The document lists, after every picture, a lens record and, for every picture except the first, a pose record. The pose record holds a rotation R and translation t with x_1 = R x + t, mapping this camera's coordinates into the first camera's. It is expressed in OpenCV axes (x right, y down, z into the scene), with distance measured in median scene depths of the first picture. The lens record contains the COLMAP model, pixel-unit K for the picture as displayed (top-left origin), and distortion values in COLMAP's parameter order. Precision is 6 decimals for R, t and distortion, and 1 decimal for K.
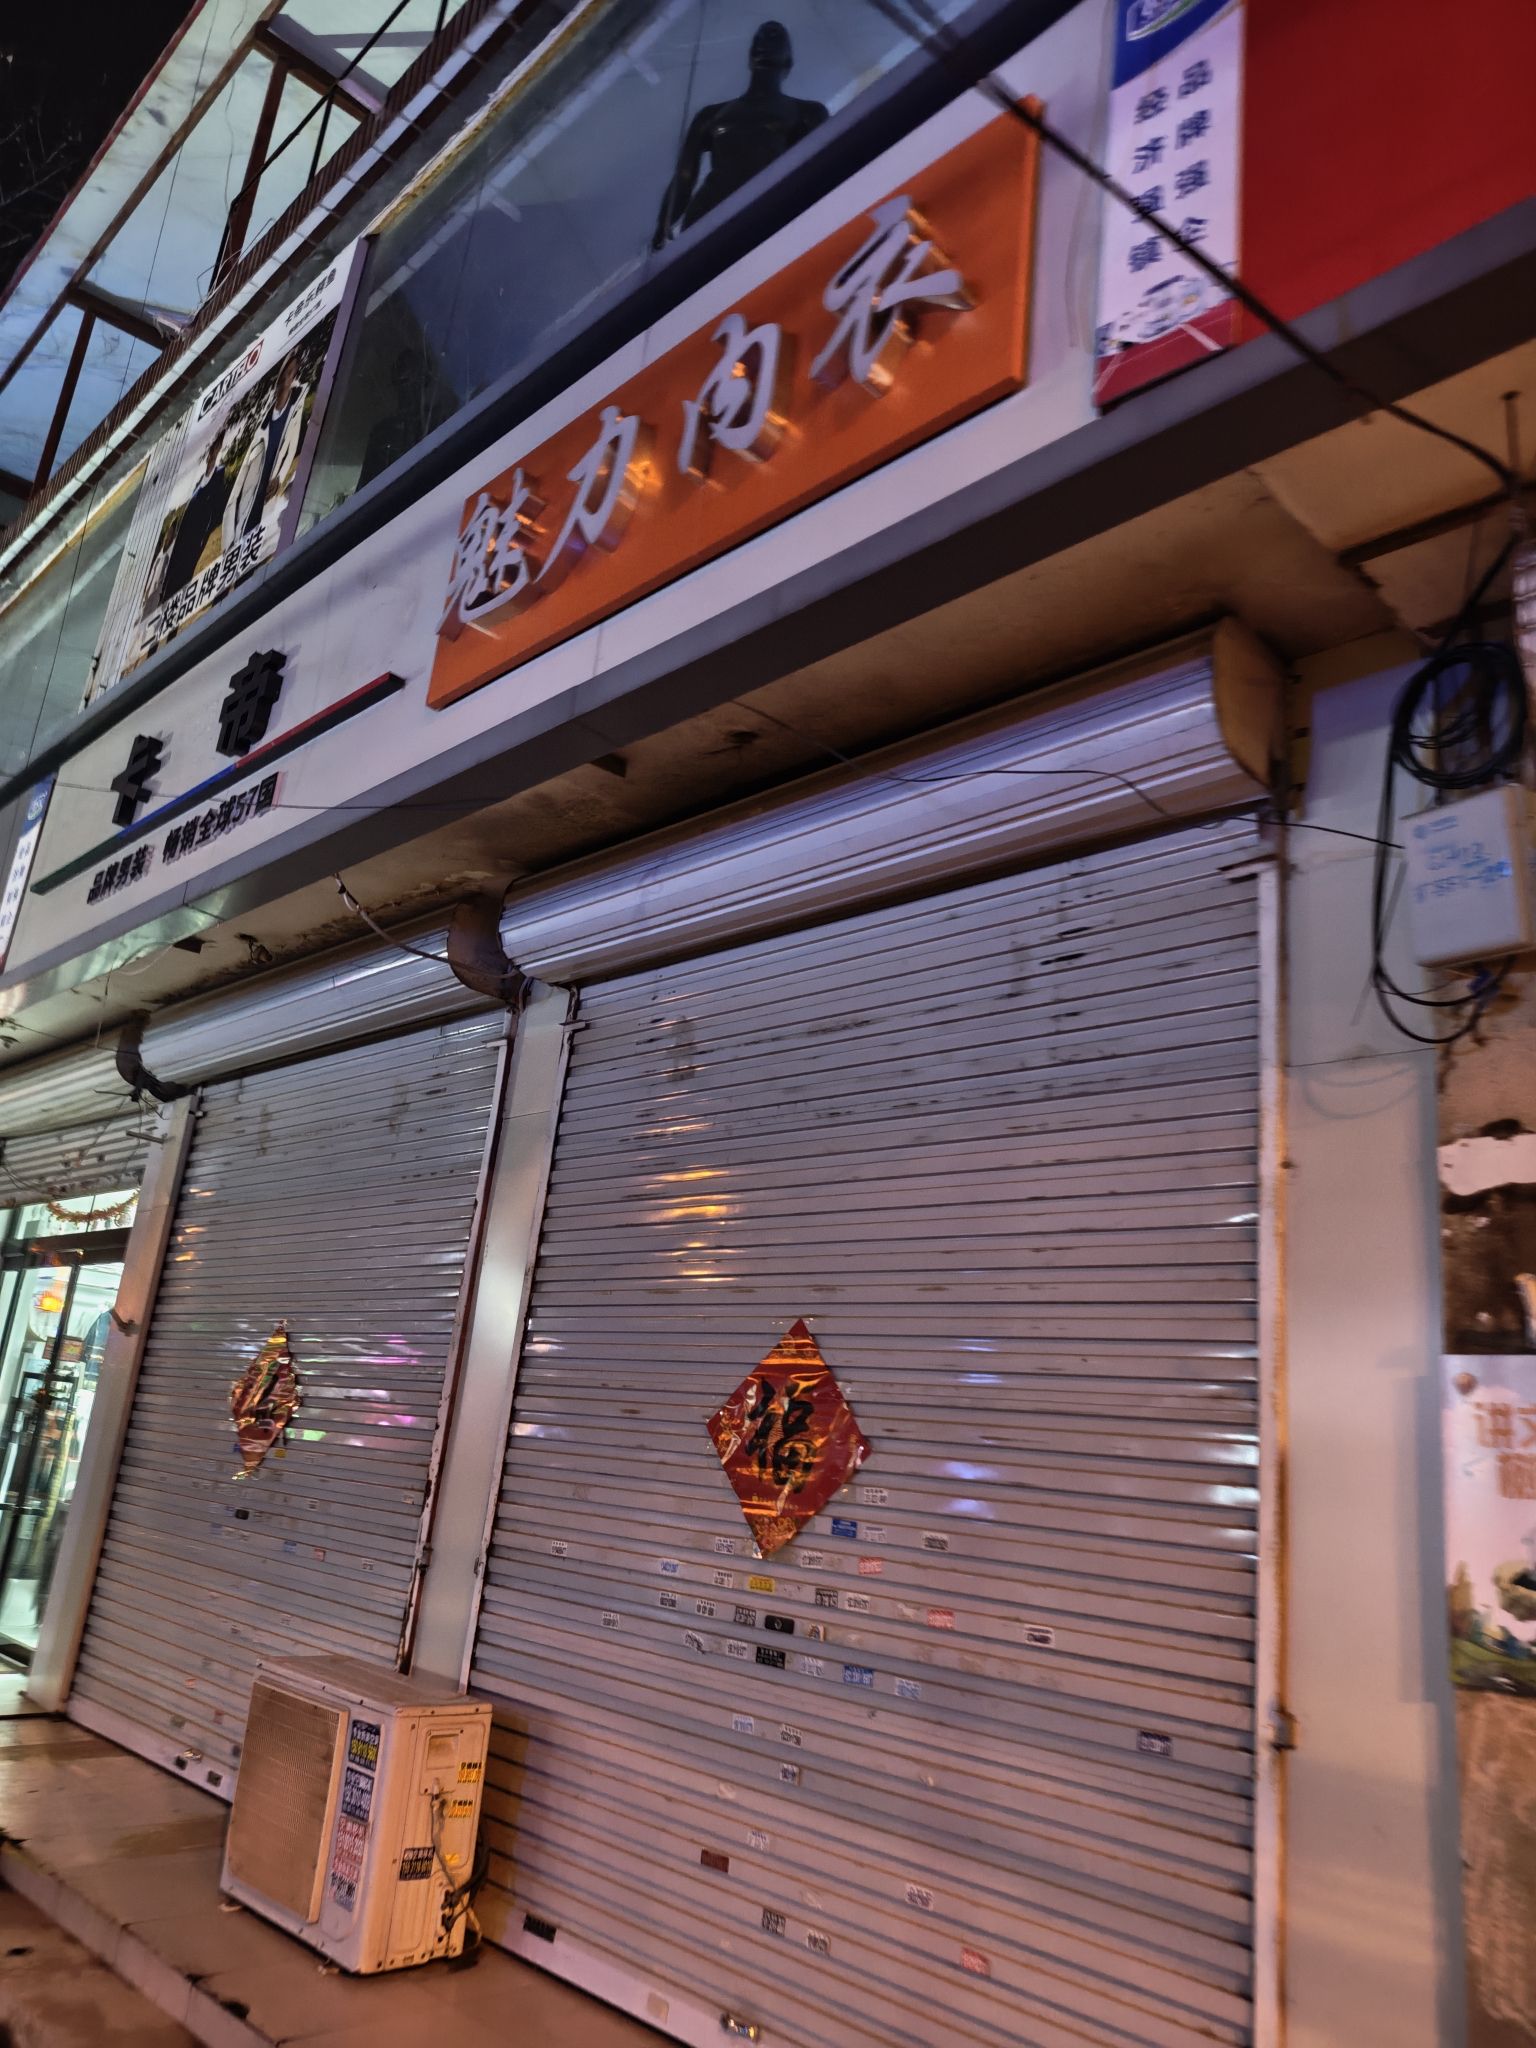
lens RADIAL K [[1430.0, 0, 768.0], [0, 1430.0, 1024.0], [0, 0, 1]] dist [-0.006120, 0.003056]
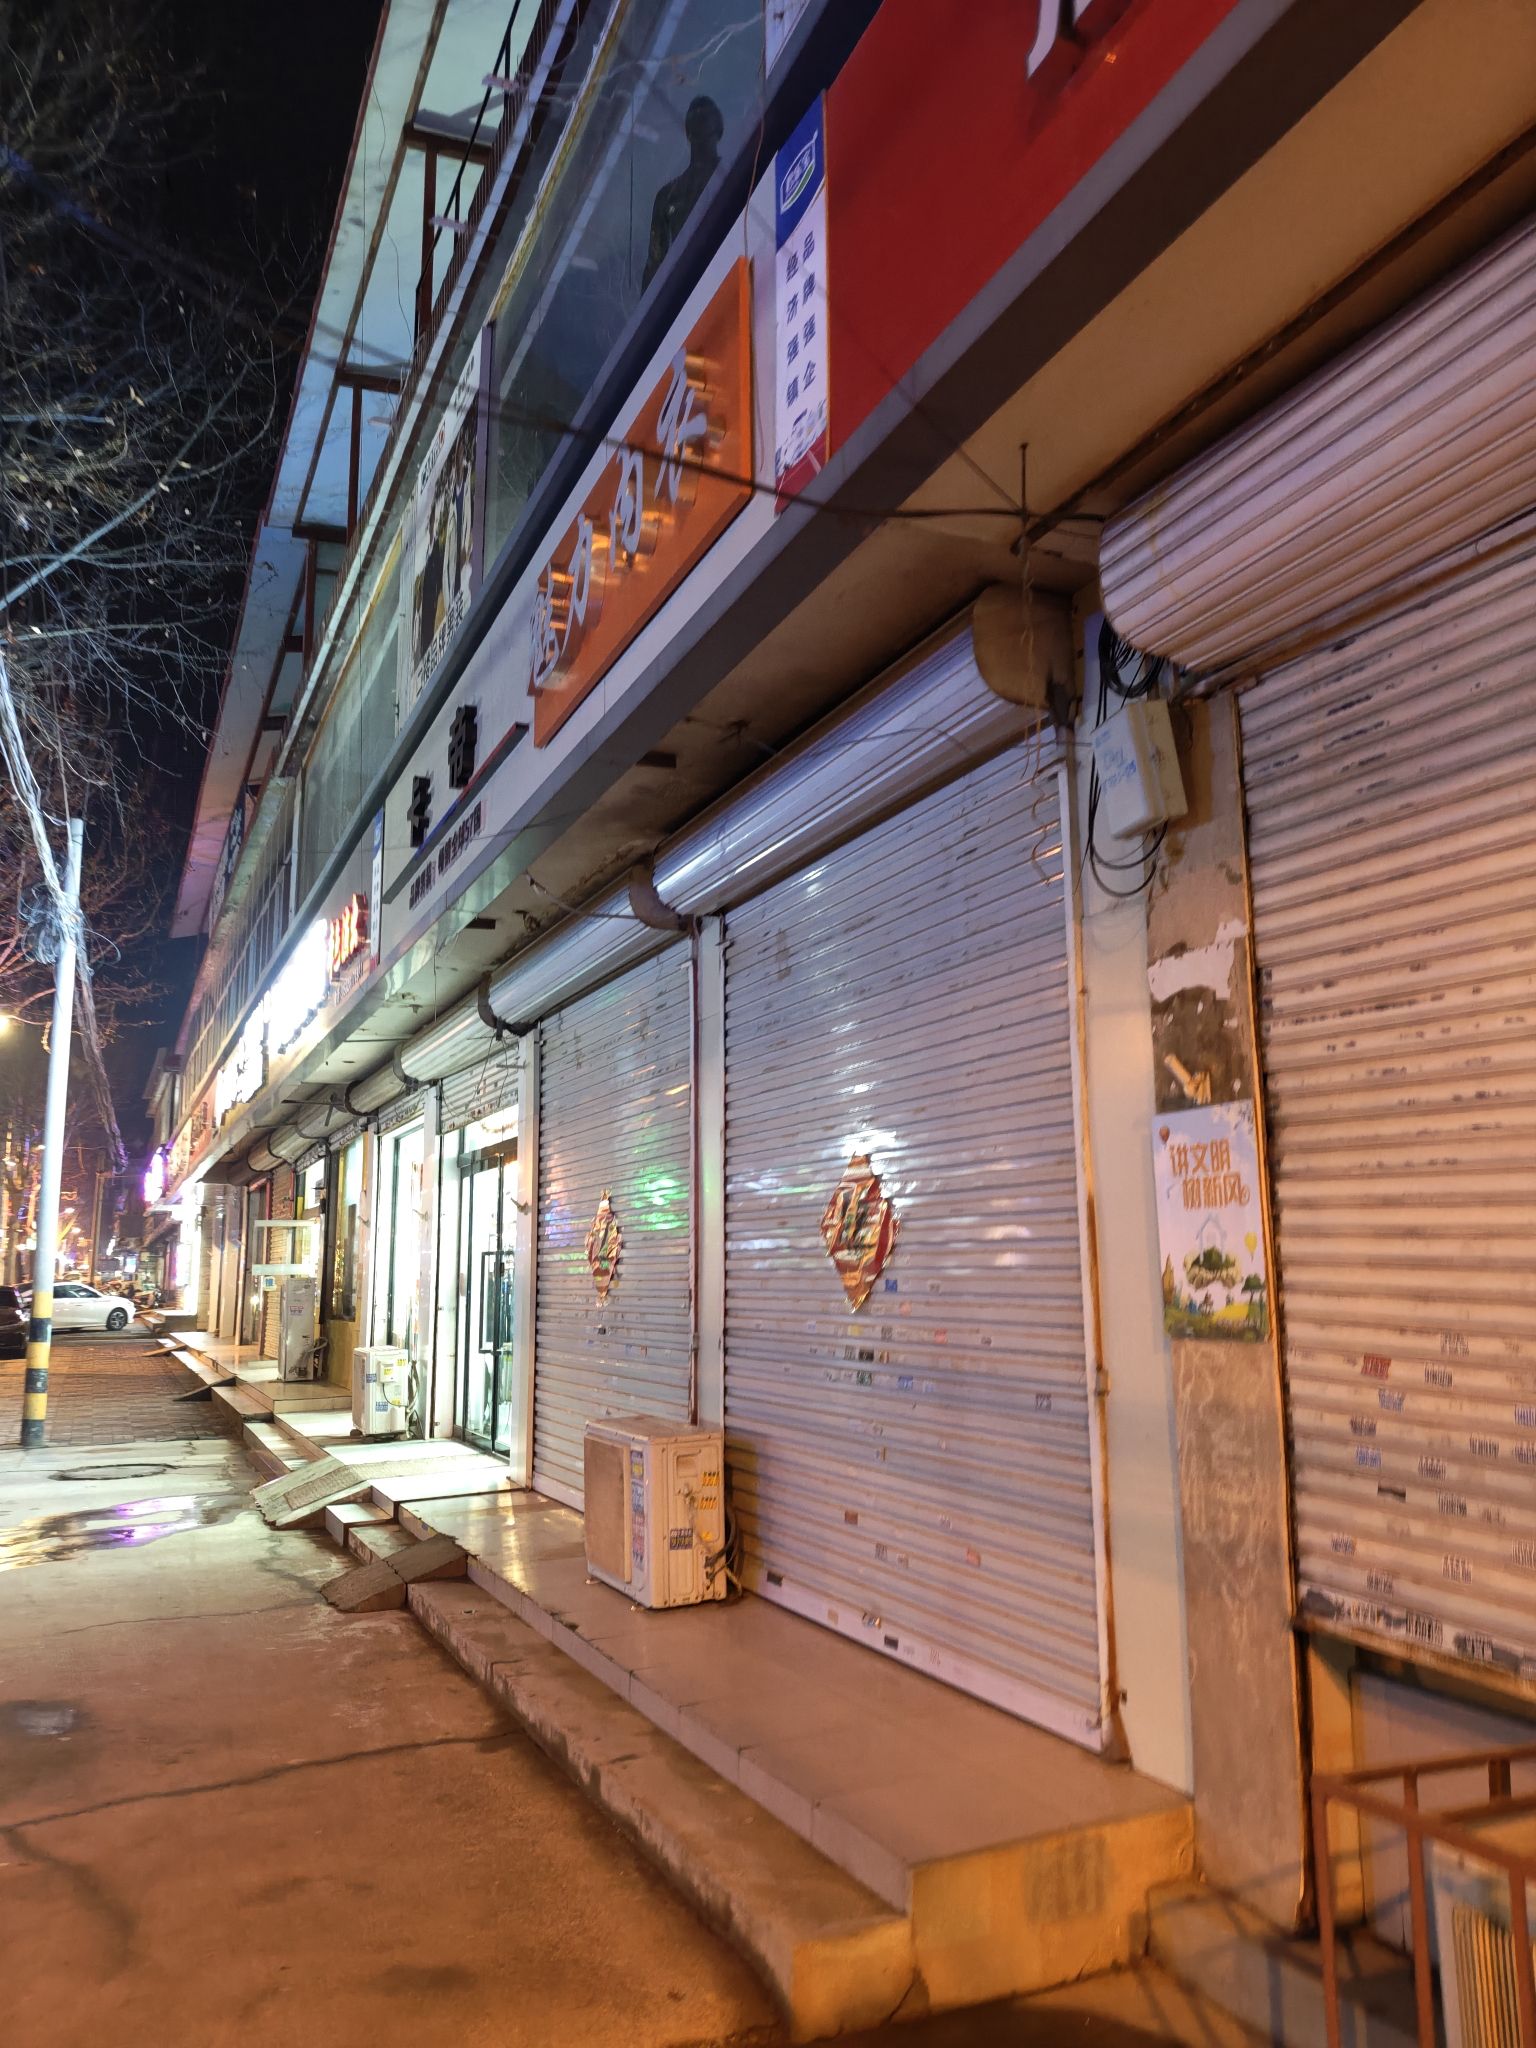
lens RADIAL K [[1423.3, 0, 804.7], [0, 1423.3, 1025.6], [0, 0, 1]] dist [0.101176, -0.191482]
pose [[0.938658, -0.164948, -0.302843, 0.399914], [0.199845, 0.975878, 0.087889, -0.033297], [0.281041, -0.143019, 0.948979, -0.290527]]
